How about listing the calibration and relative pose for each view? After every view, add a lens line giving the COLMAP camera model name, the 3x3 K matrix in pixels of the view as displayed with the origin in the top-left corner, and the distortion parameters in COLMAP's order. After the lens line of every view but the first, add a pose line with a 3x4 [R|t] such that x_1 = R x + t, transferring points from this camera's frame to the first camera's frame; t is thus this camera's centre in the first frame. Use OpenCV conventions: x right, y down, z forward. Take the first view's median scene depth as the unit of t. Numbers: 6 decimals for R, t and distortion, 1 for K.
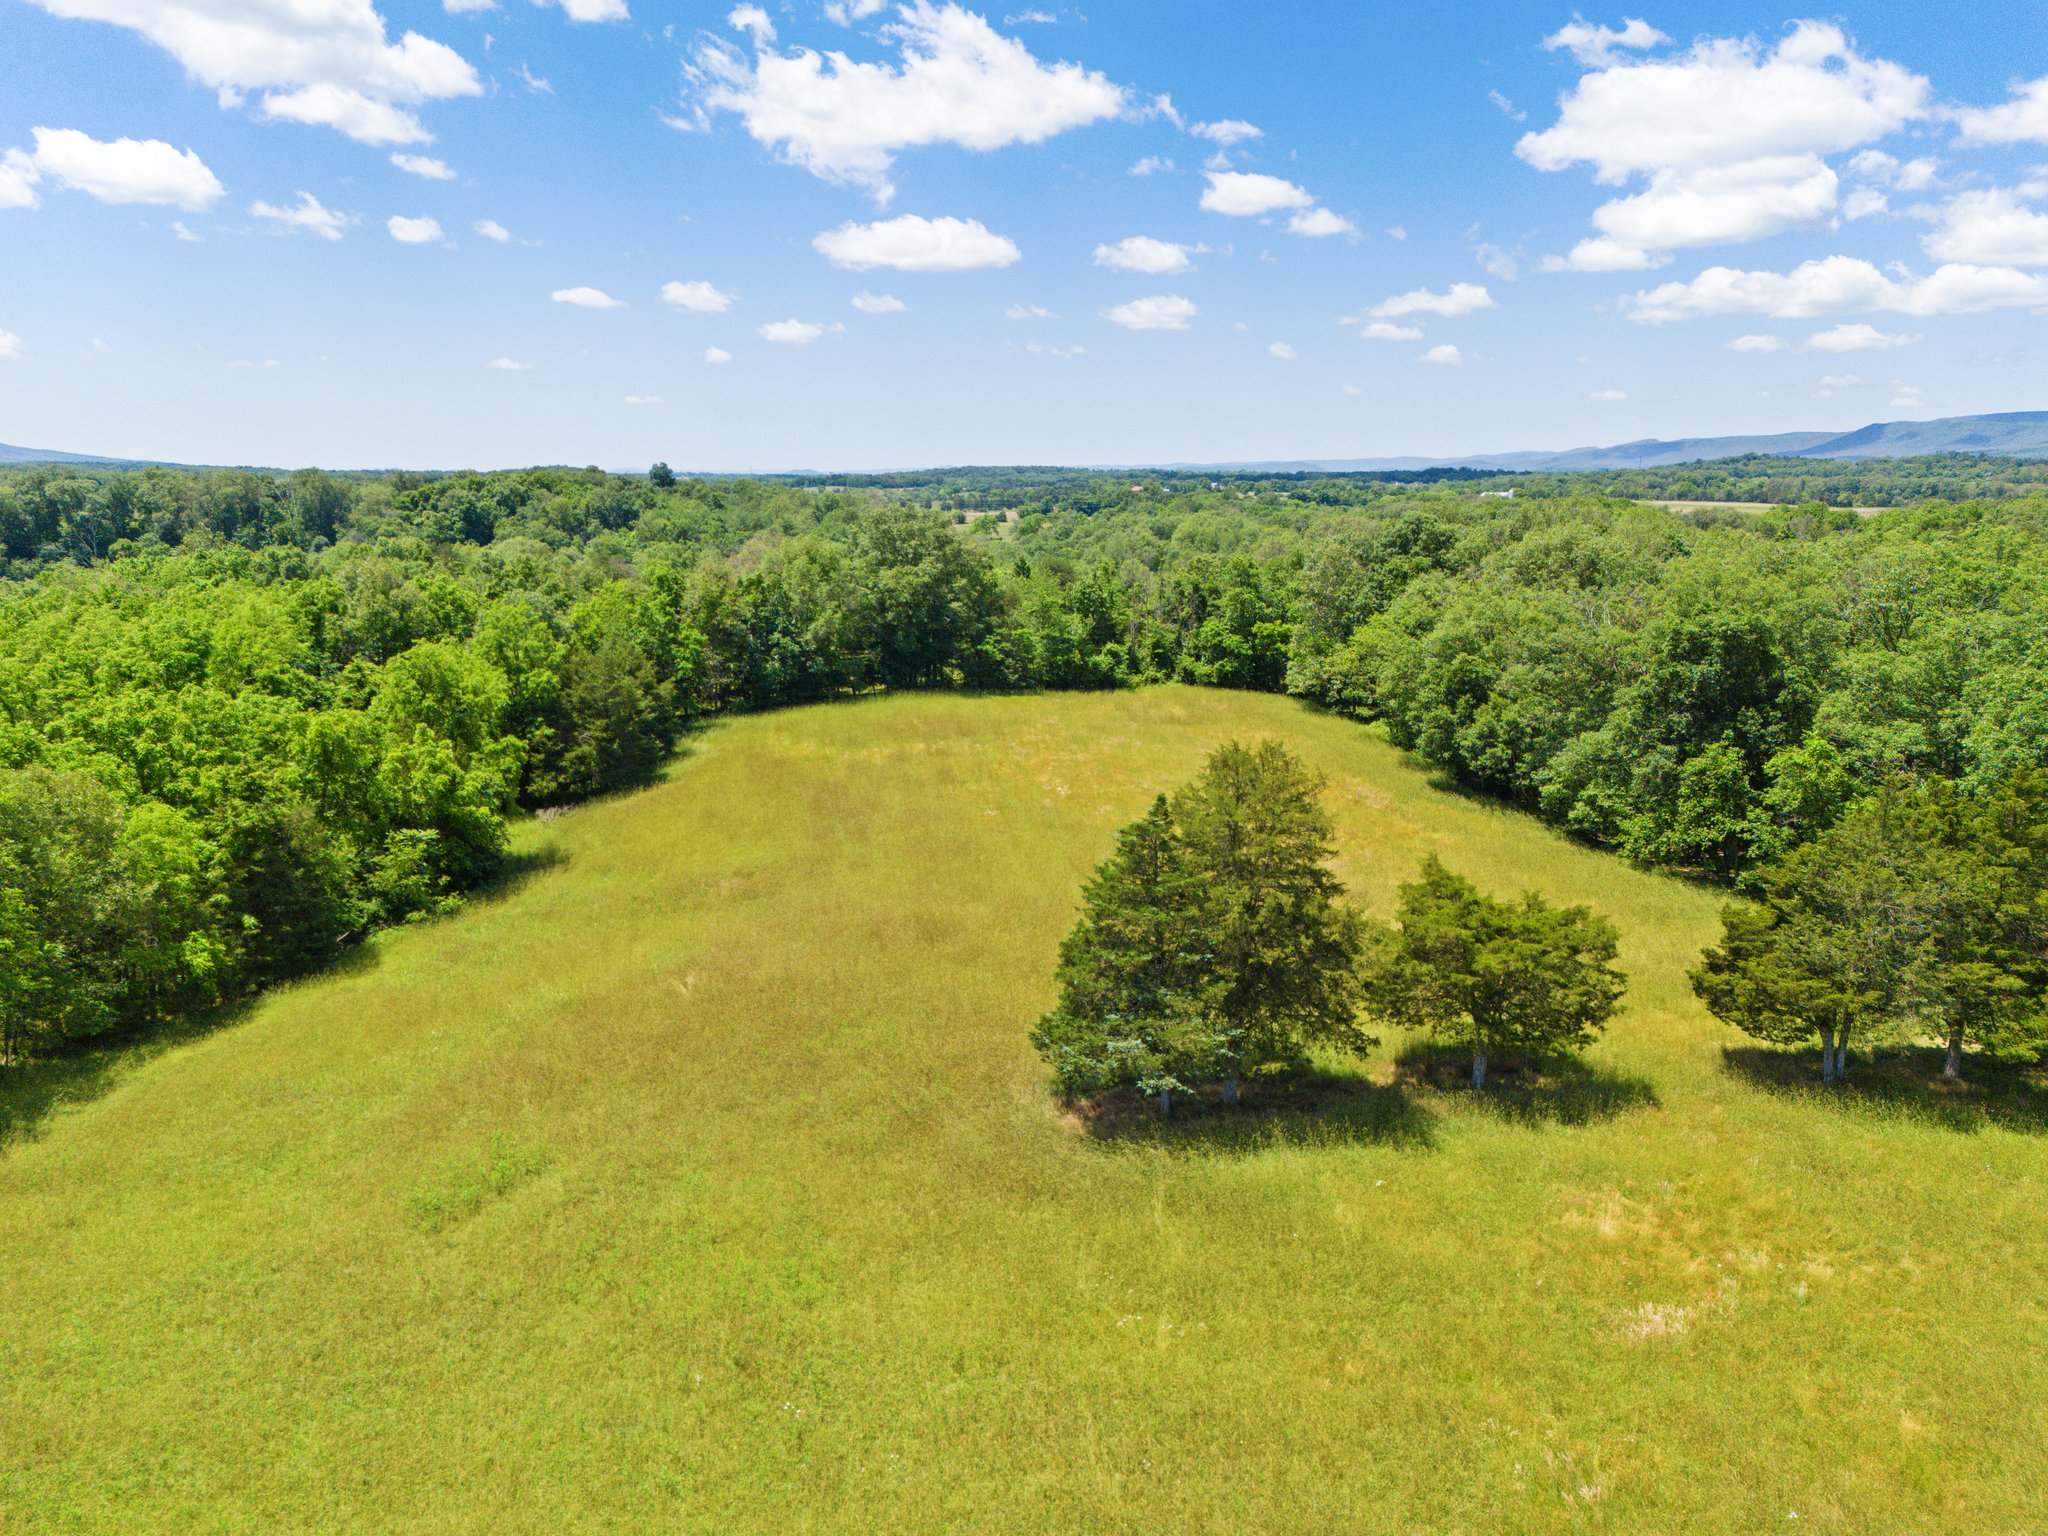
lens RADIAL K [[1460.7, 0, 1023.7], [0, 1460.7, 746.5], [0, 0, 1]] dist [0.047757, -0.051479]
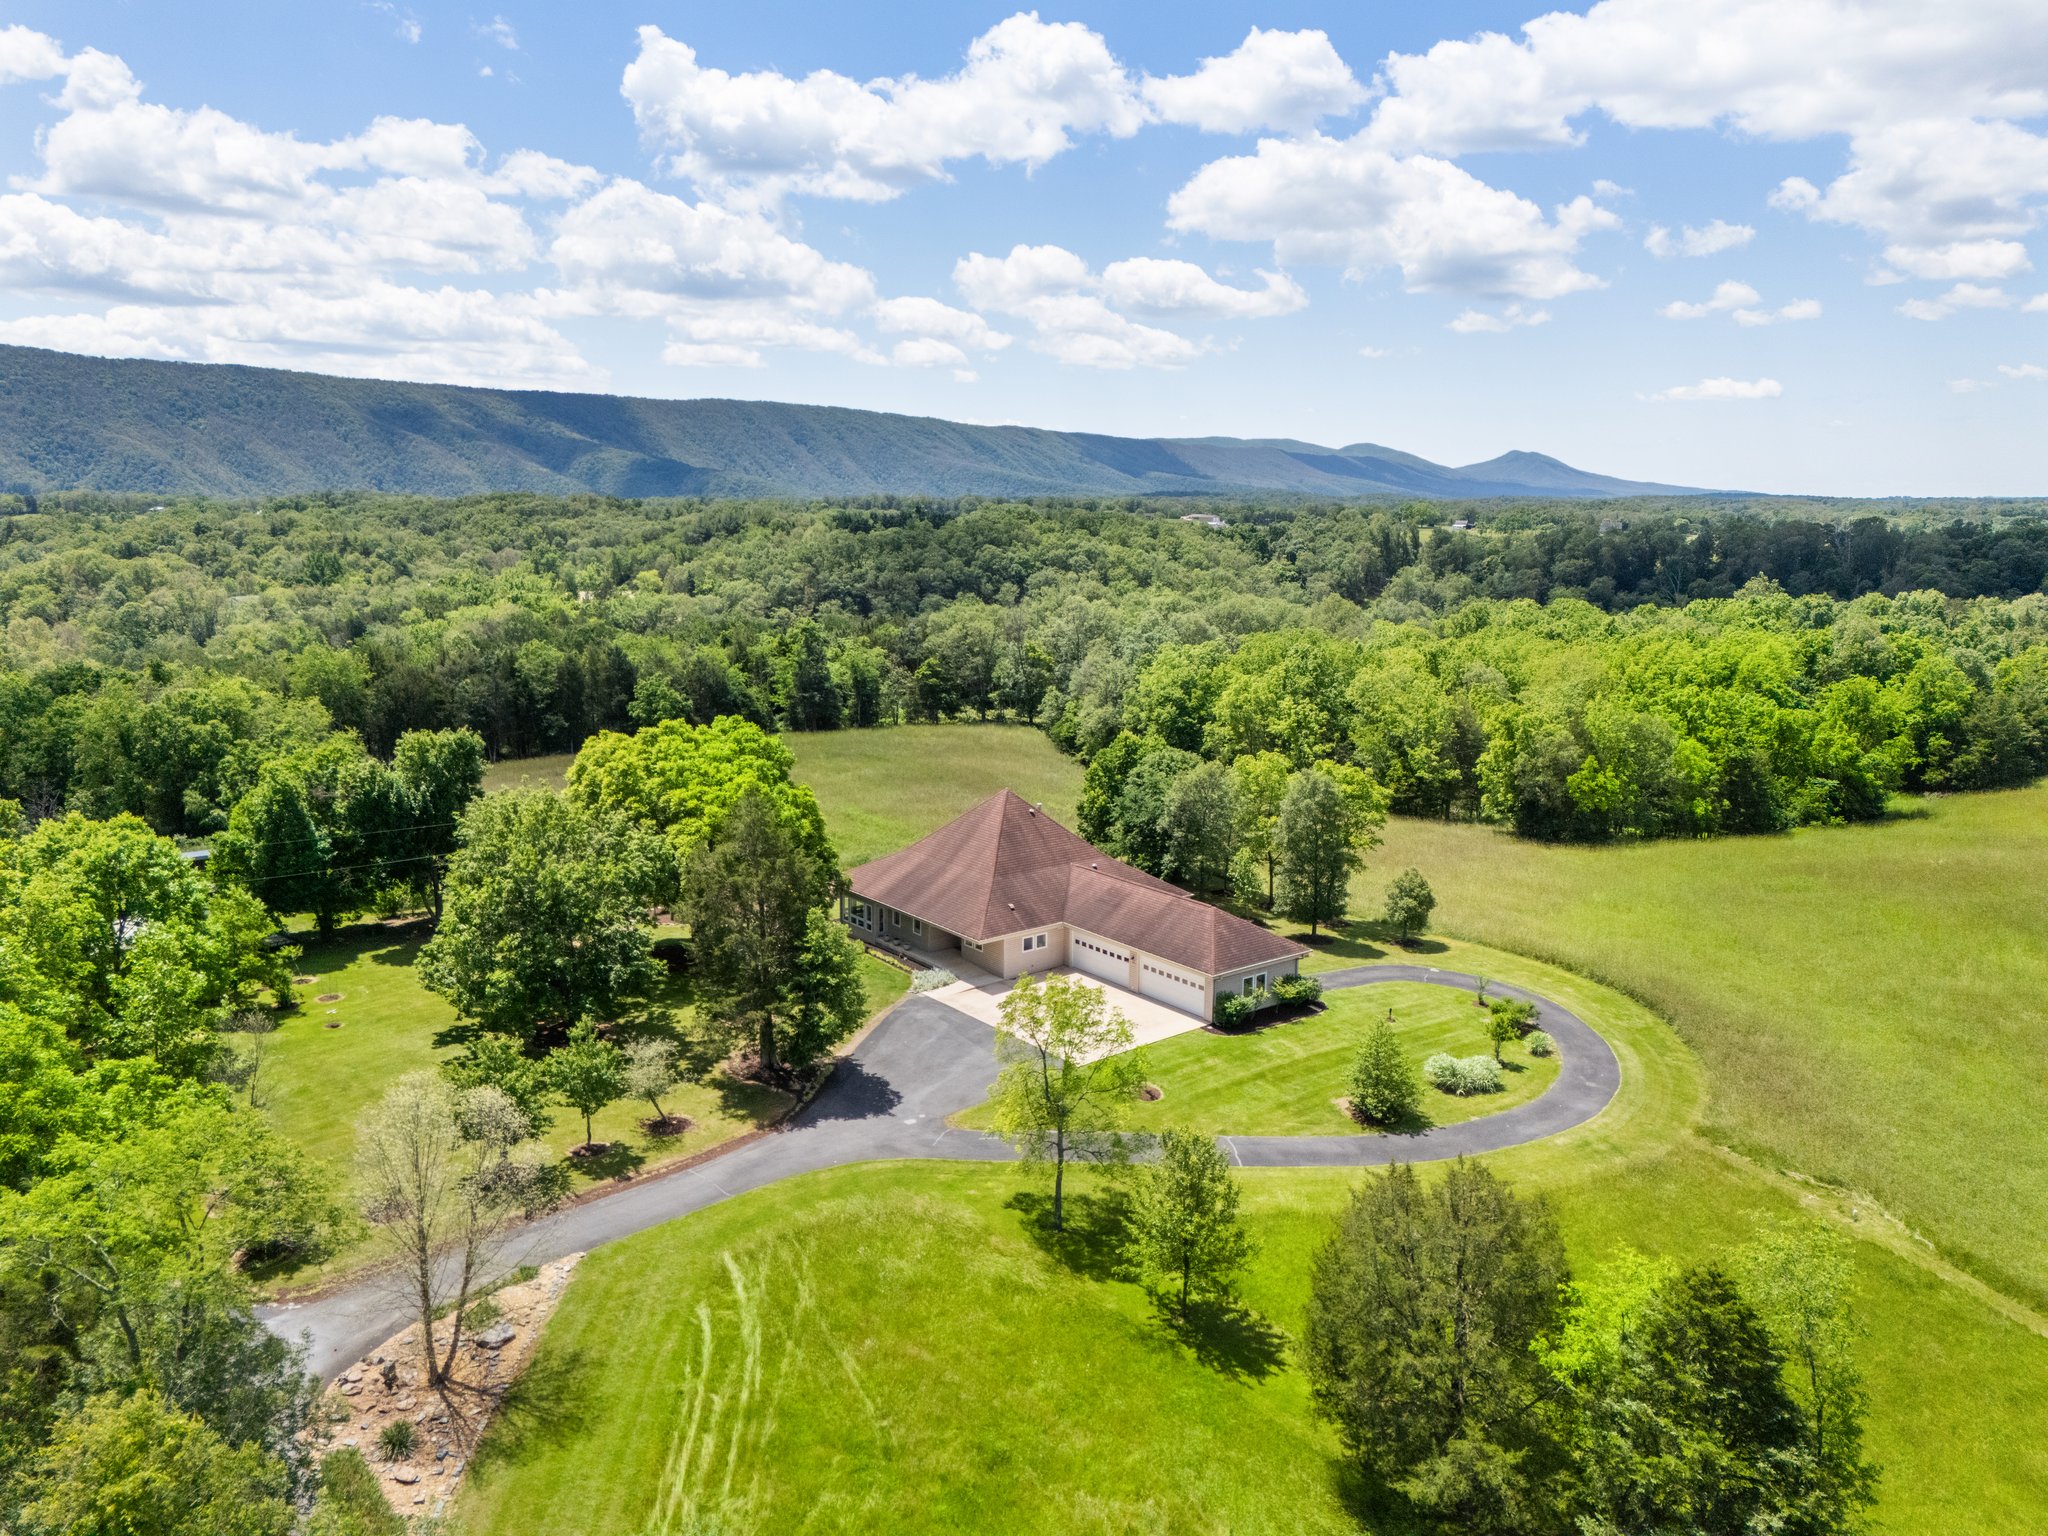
lens RADIAL K [[1493.9, 0, 1030.9], [0, 1493.9, 740.2], [0, 0, 1]] dist [0.088826, -0.084672]
pose [[0.575250, 0.123294, -0.808632, 0.302750], [-0.143464, 0.988459, 0.048654, 0.034409], [0.805298, 0.088021, 0.586299, -0.504892]]
